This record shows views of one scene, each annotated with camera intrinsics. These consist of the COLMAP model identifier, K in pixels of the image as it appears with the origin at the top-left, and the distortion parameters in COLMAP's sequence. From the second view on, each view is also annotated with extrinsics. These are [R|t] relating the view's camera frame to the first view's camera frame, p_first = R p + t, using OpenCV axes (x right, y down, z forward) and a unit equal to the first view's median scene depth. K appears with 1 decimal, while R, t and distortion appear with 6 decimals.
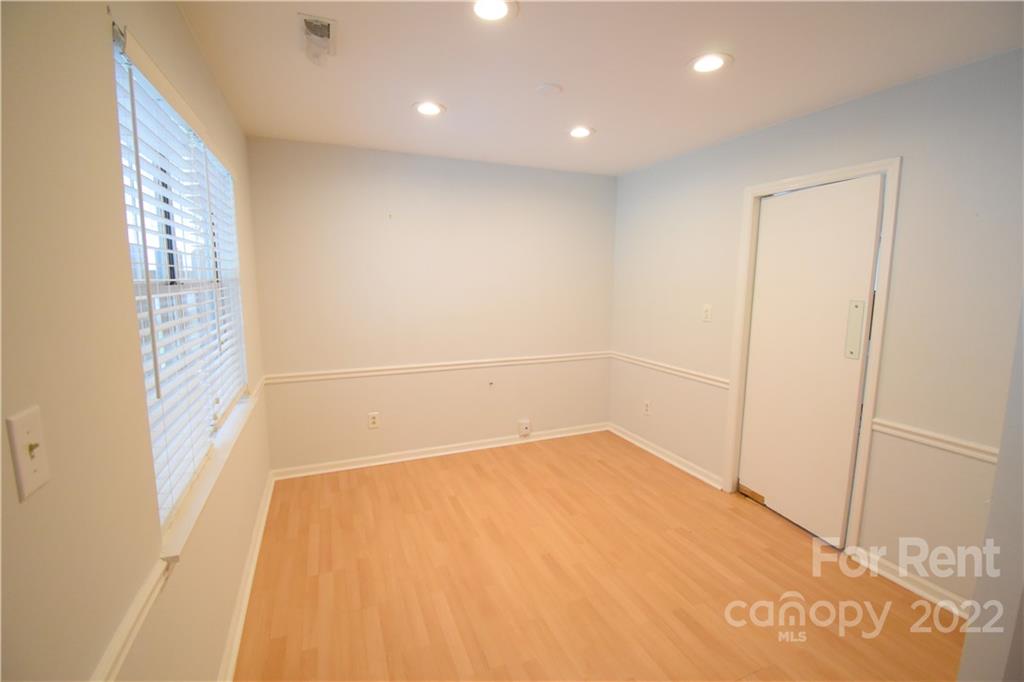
lens RADIAL K [[450.0, 0, 512.0], [0, 450.0, 341.0], [0, 0, 1]] dist [0.018436, -0.025930]
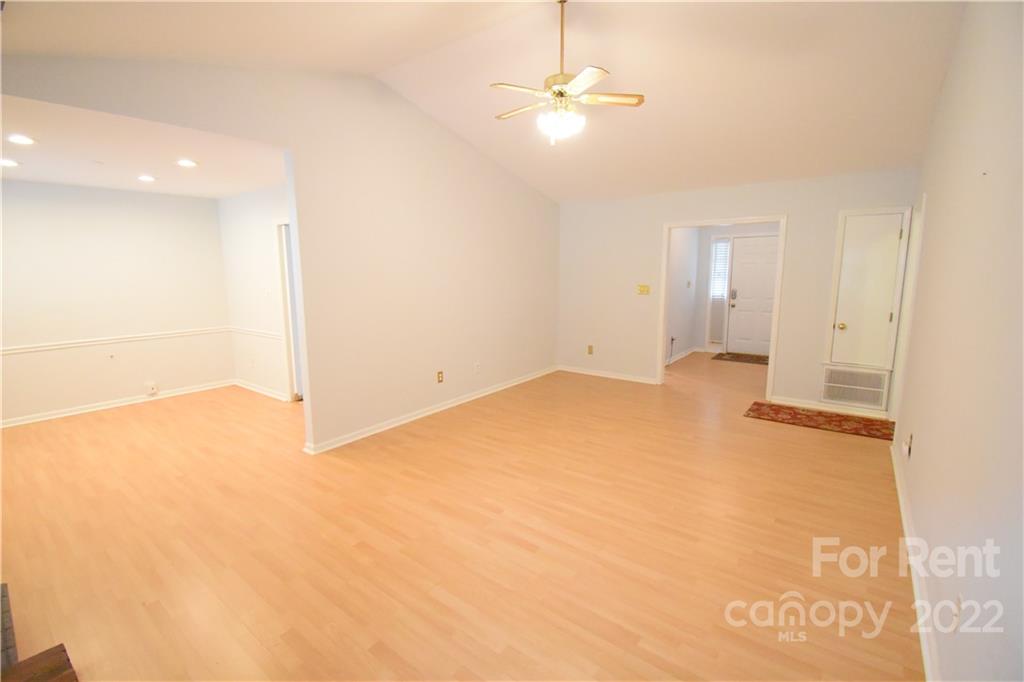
lens RADIAL K [[450.0, 0, 512.0], [0, 450.0, 341.0], [0, 0, 1]] dist [0.018436, -0.025930]
pose [[0.867762, -0.092654, 0.488267, 0.359498], [0.085578, 0.995650, 0.036844, 0.110303], [-0.489557, 0.009813, 0.871916, -0.764118]]
